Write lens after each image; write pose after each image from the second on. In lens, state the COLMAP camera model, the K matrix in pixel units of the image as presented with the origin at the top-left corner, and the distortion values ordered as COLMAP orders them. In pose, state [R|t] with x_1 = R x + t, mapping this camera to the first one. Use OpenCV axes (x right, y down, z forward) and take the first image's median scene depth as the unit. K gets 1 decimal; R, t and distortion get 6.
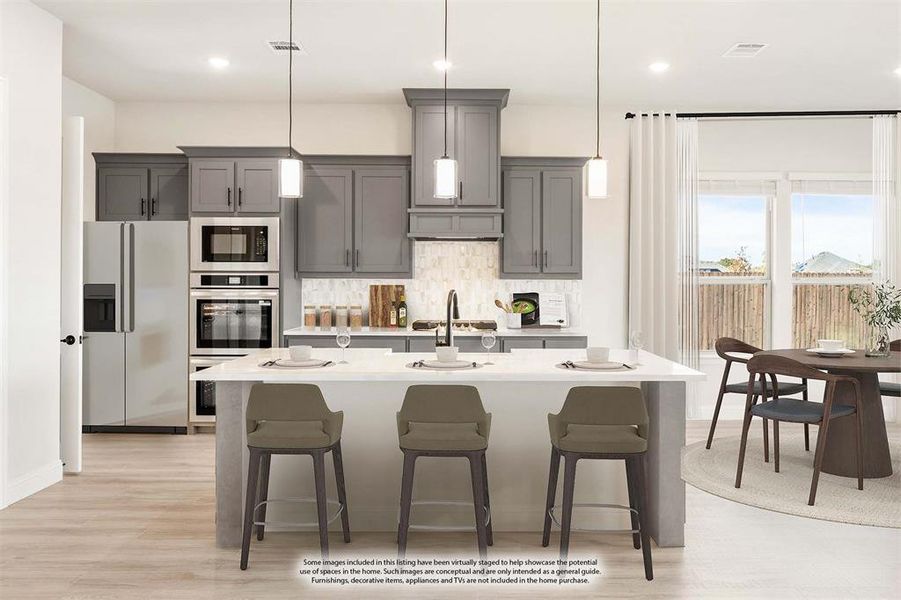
lens RADIAL K [[677.7, 0, 464.1], [0, 677.7, 286.3], [0, 0, 1]] dist [0.007911, 0.002487]
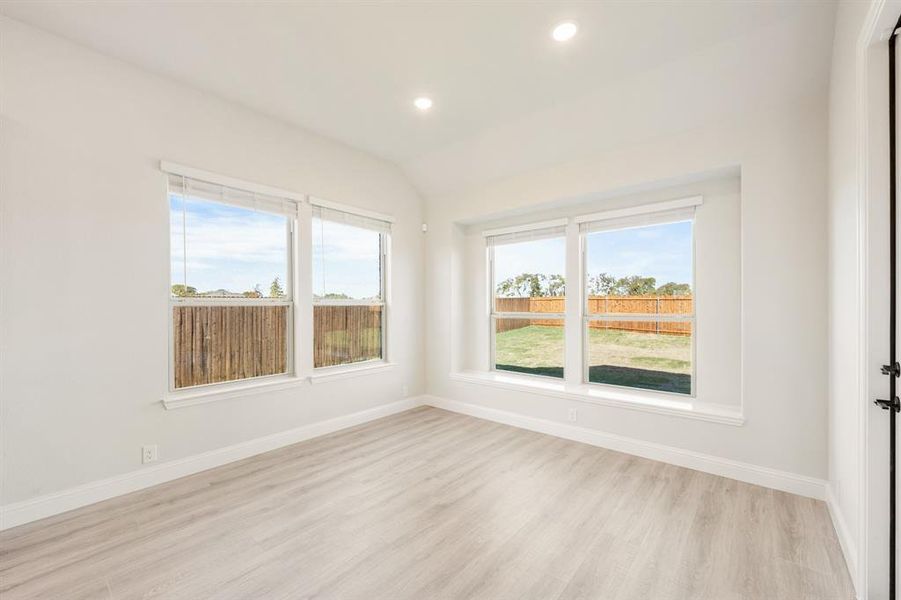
lens RADIAL K [[368.6, 0, 455.7], [0, 368.6, 309.8], [0, 0, 1]] dist [-0.002690, -0.000821]
pose [[0.634409, -0.012353, 0.772899, 0.200583], [0.006727, 0.999923, 0.010460, -0.002160], [-0.772969, -0.001436, 0.634443, 0.510195]]
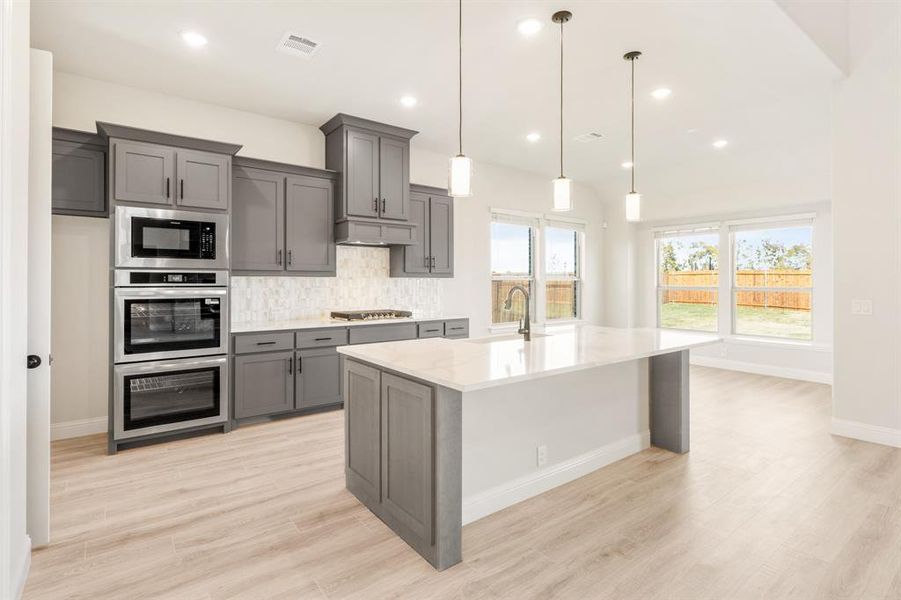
lens RADIAL K [[438.2, 0, 448.3], [0, 438.2, 281.8], [0, 0, 1]] dist [0.007821, -0.001470]
pose [[0.805147, -0.003360, 0.593065, -0.383450], [0.003588, 0.999993, 0.000795, -0.002632], [-0.593064, 0.001487, 0.805154, 0.282595]]
